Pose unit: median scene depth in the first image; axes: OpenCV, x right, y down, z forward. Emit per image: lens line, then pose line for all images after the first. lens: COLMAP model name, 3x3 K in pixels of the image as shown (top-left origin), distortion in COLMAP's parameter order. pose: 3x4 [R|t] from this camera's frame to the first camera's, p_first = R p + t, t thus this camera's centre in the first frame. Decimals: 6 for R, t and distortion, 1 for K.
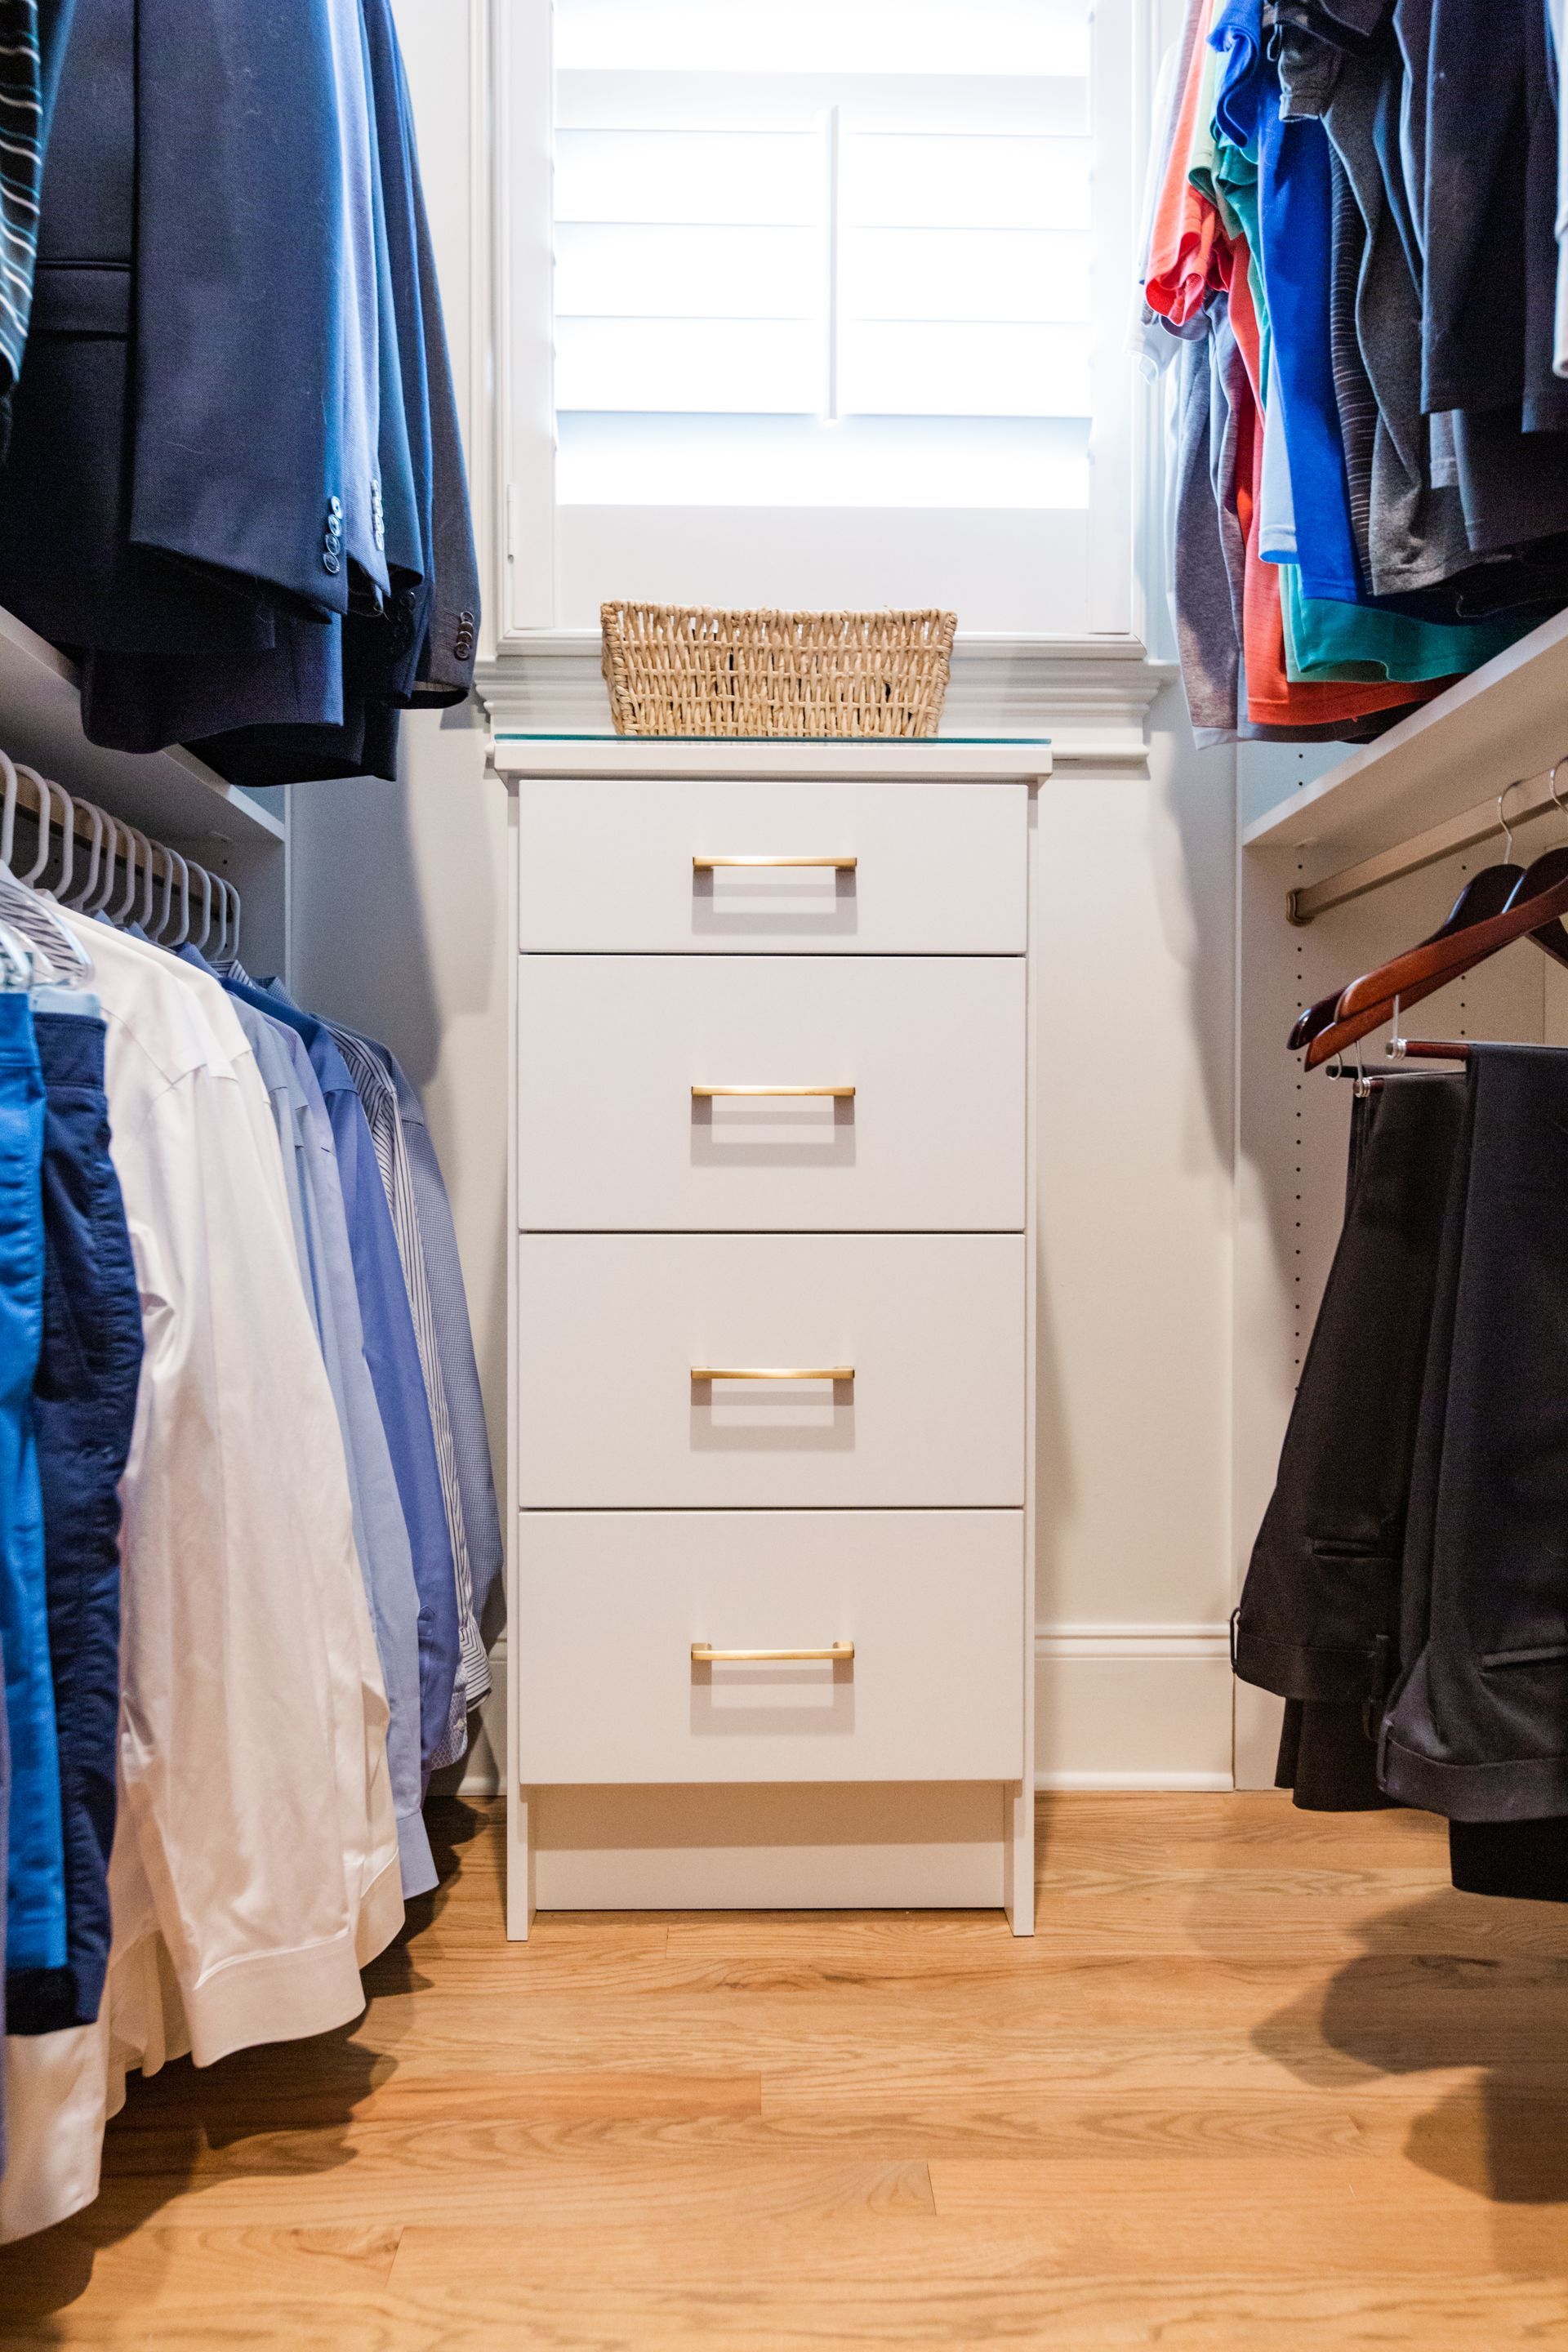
lens RADIAL K [[1127.4, 0, 784.8], [0, 1127.4, 1175.9], [0, 0, 1]] dist [0.000979, 0.000733]
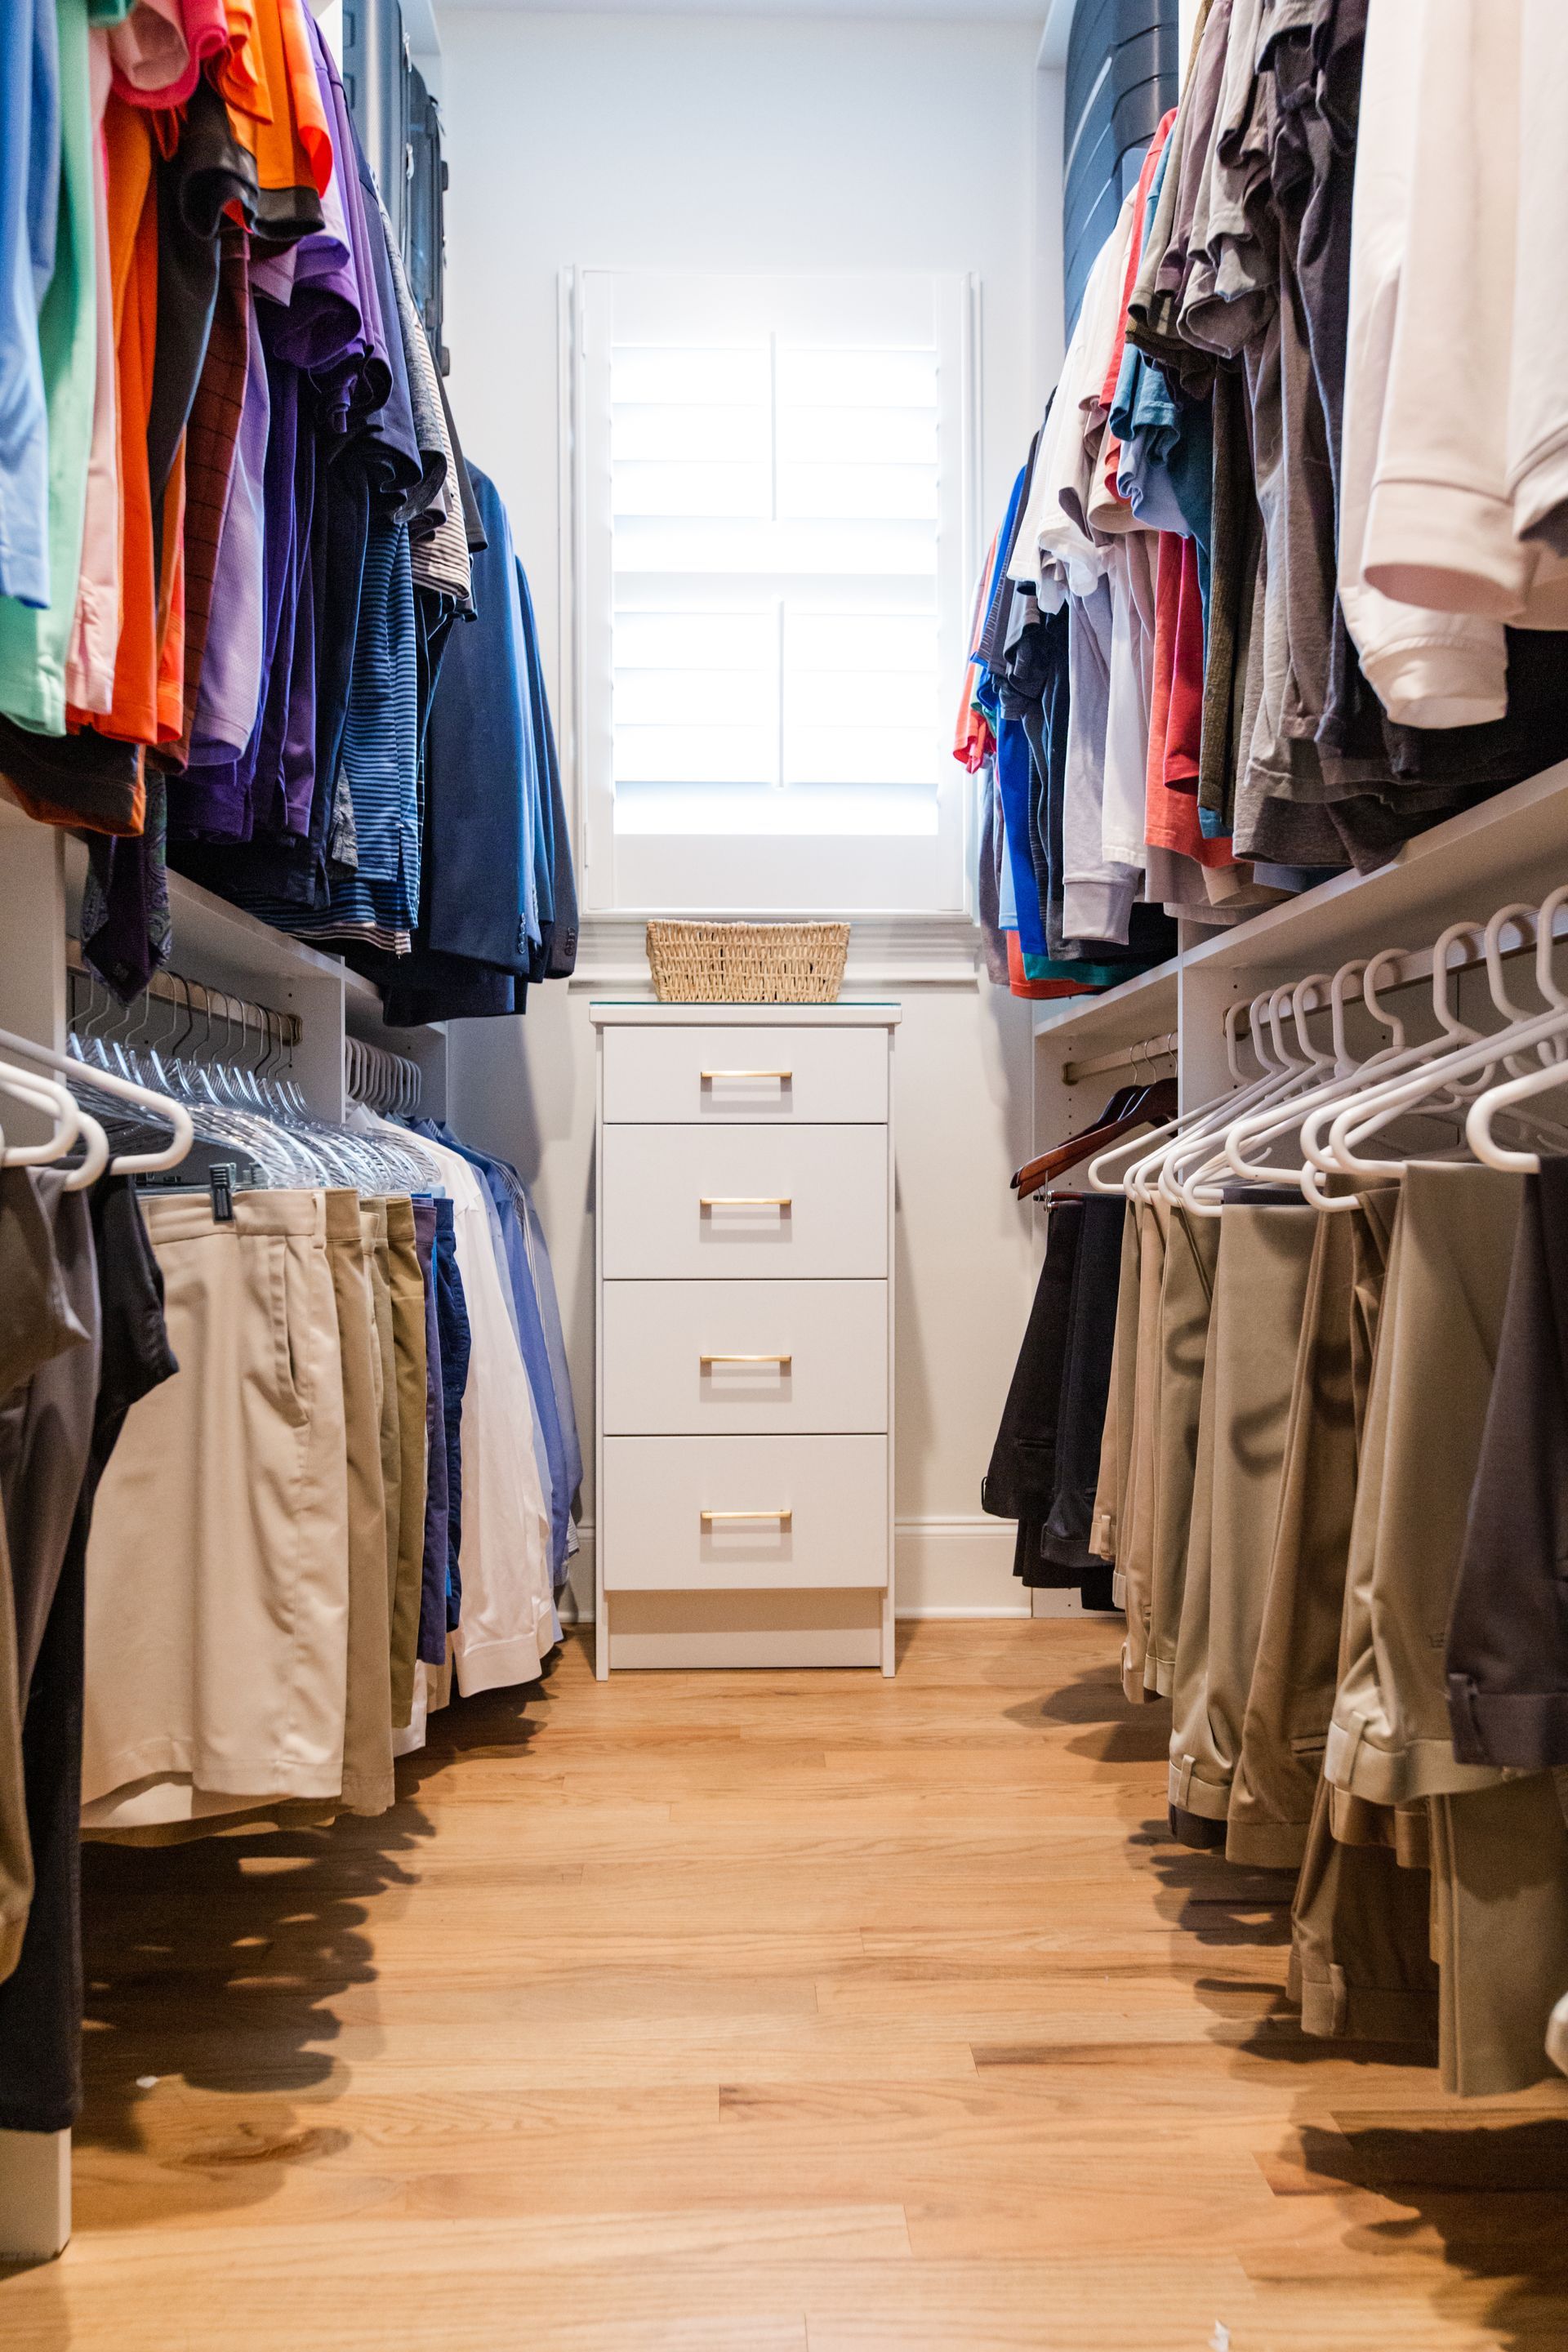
lens RADIAL K [[1127.4, 0, 784.0], [0, 1127.4, 1177.6], [0, 0, 1]] dist [0.000979, 0.000733]
pose [[0.999870, -0.002231, 0.015991, 0.022201], [0.002318, 0.999983, -0.005441, -0.103709], [-0.015978, 0.005477, 0.999857, -0.801704]]
